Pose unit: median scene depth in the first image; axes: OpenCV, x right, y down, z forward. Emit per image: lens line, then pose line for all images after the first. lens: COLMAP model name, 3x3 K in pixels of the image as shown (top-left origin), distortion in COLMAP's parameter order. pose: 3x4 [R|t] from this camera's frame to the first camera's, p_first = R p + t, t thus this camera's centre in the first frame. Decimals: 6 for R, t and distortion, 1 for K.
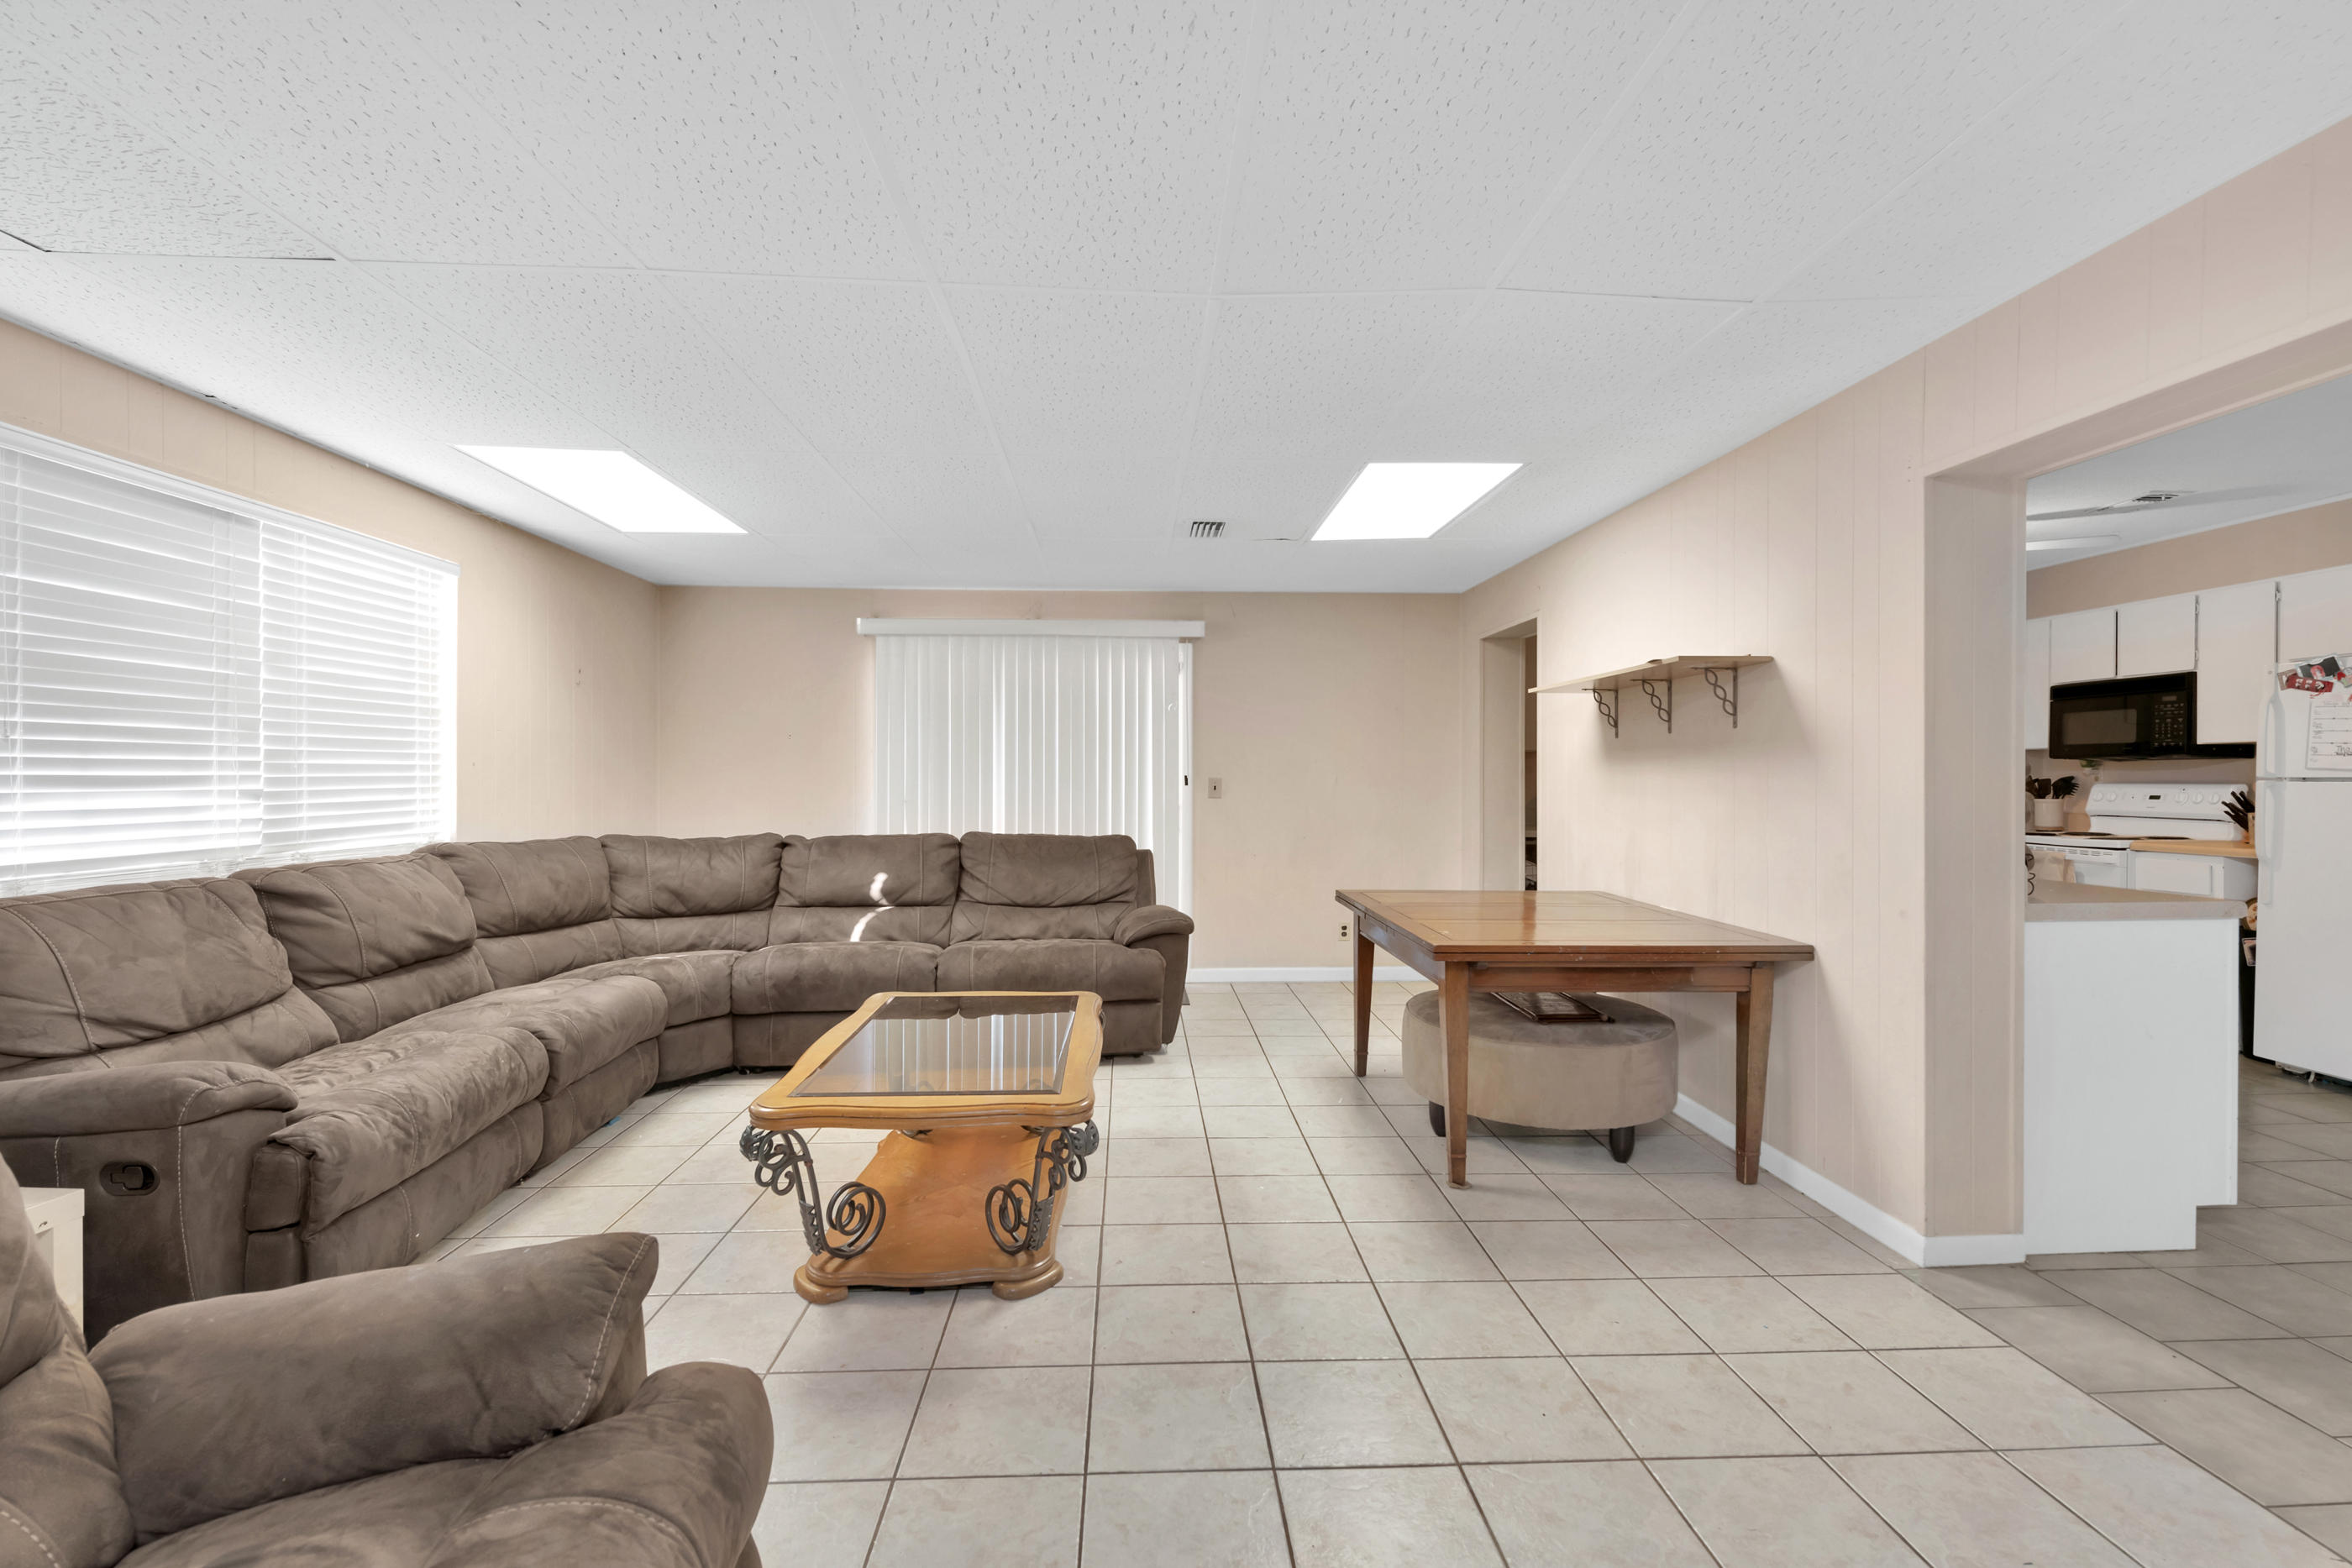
lens RADIAL K [[1034.6, 0, 1179.1], [0, 1034.6, 781.2], [0, 0, 1]] dist [-0.000568, -0.002357]
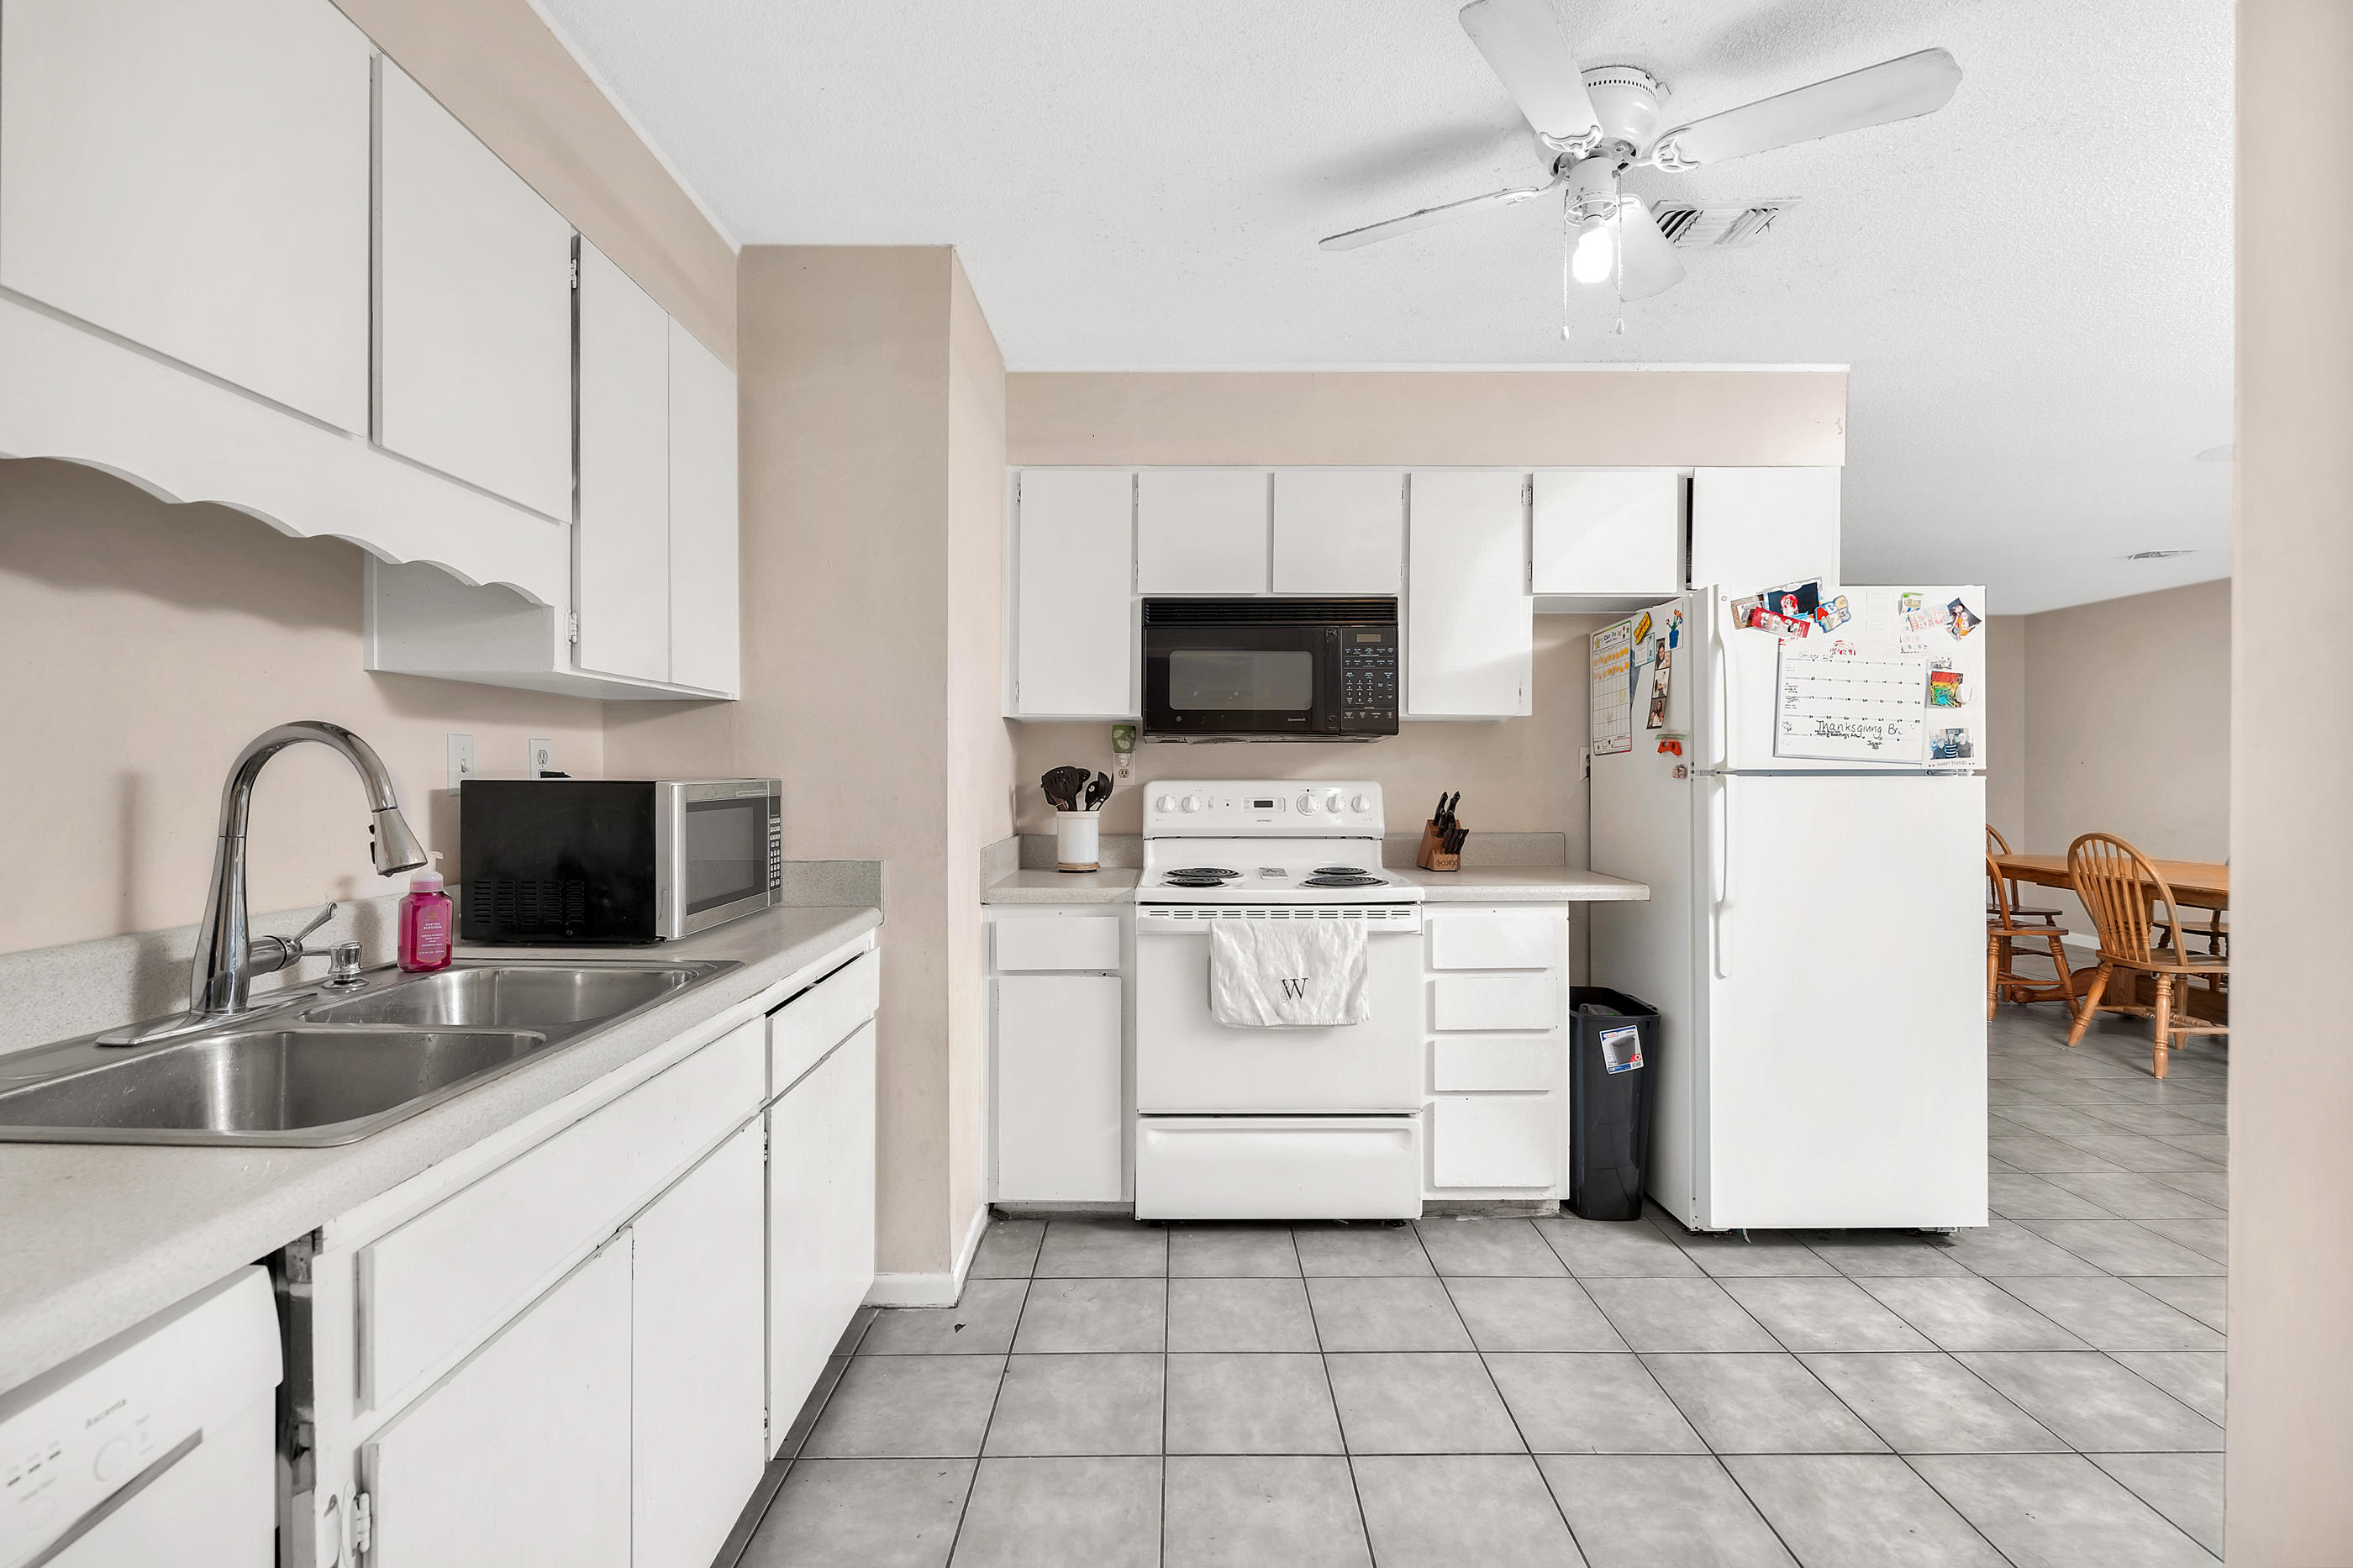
lens RADIAL K [[1035.1, 0, 1156.6], [0, 1035.1, 784.3], [0, 0, 1]] dist [-0.000568, -0.002357]
pose [[0.053466, -0.015902, 0.998443, 0.337418], [0.006591, 0.999857, 0.015572, -0.005305], [-0.998548, 0.005748, 0.053563, 1.039567]]
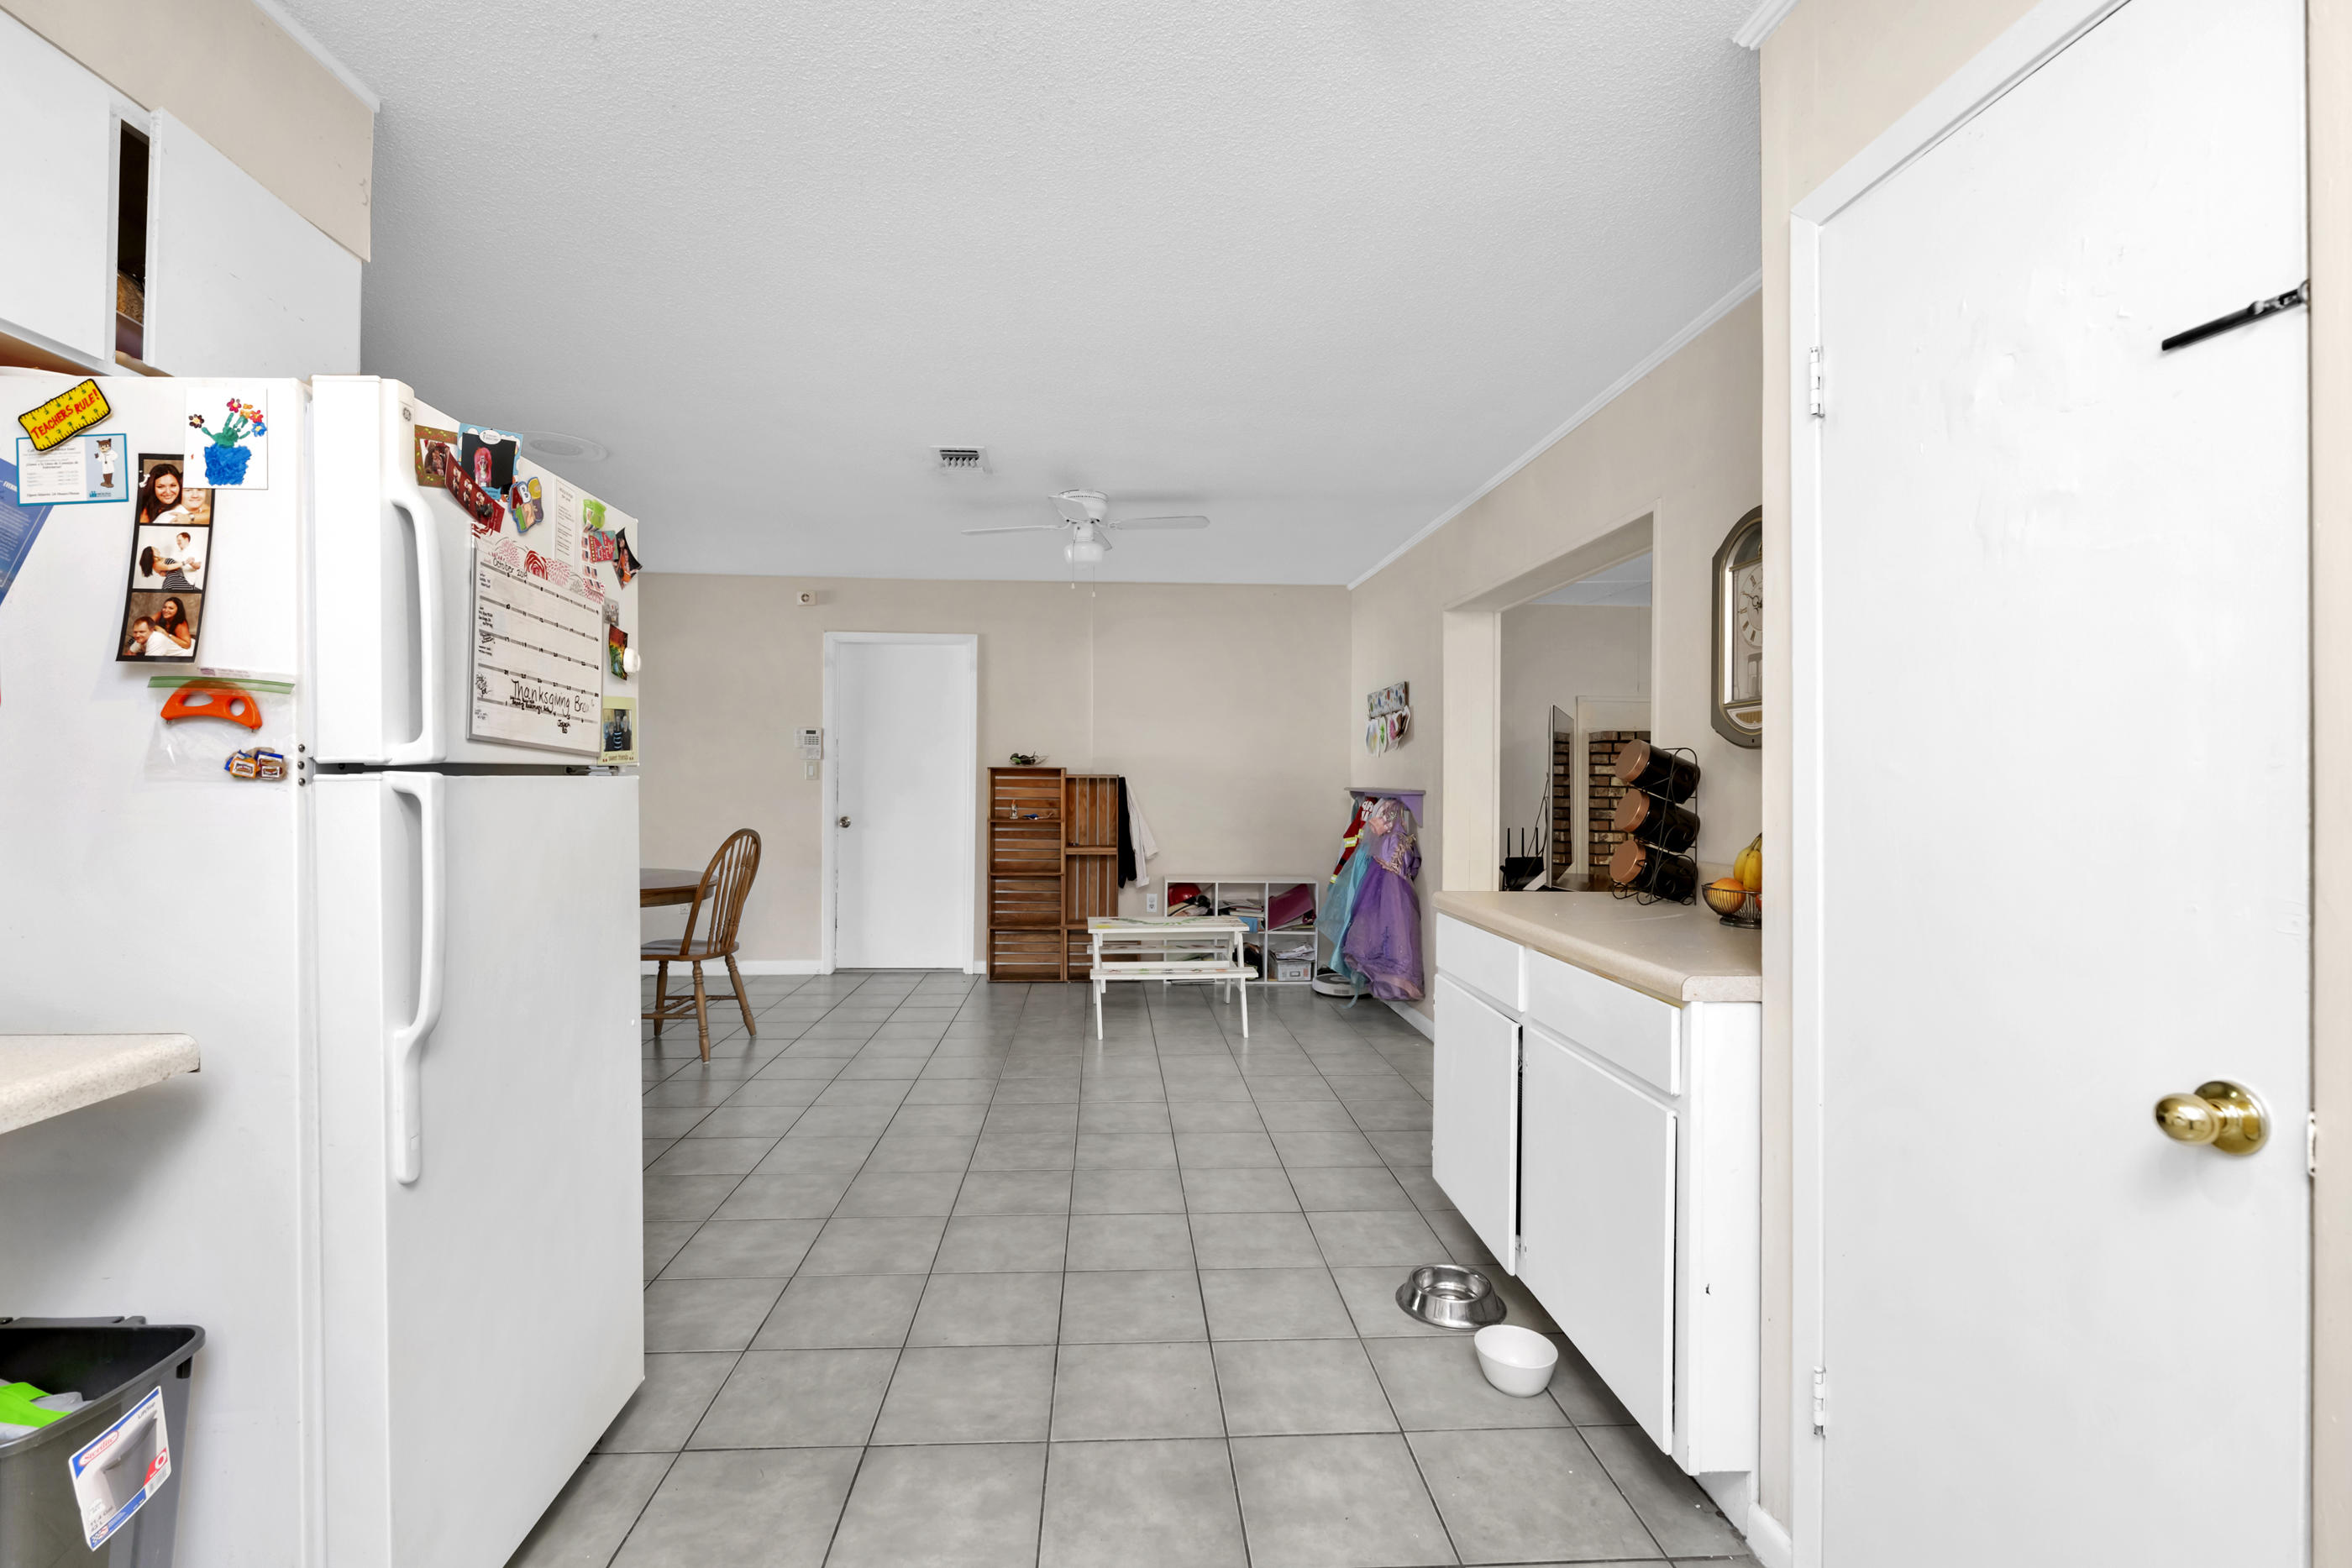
lens RADIAL K [[1034.6, 0, 1185.7], [0, 1034.6, 777.9], [0, 0, 1]] dist [-0.000568, -0.002357]
pose [[-0.999515, -0.016070, -0.026668, 0.666658], [-0.016274, 0.999840, 0.007425, -0.004053], [0.026544, 0.007856, -0.999617, 1.042897]]
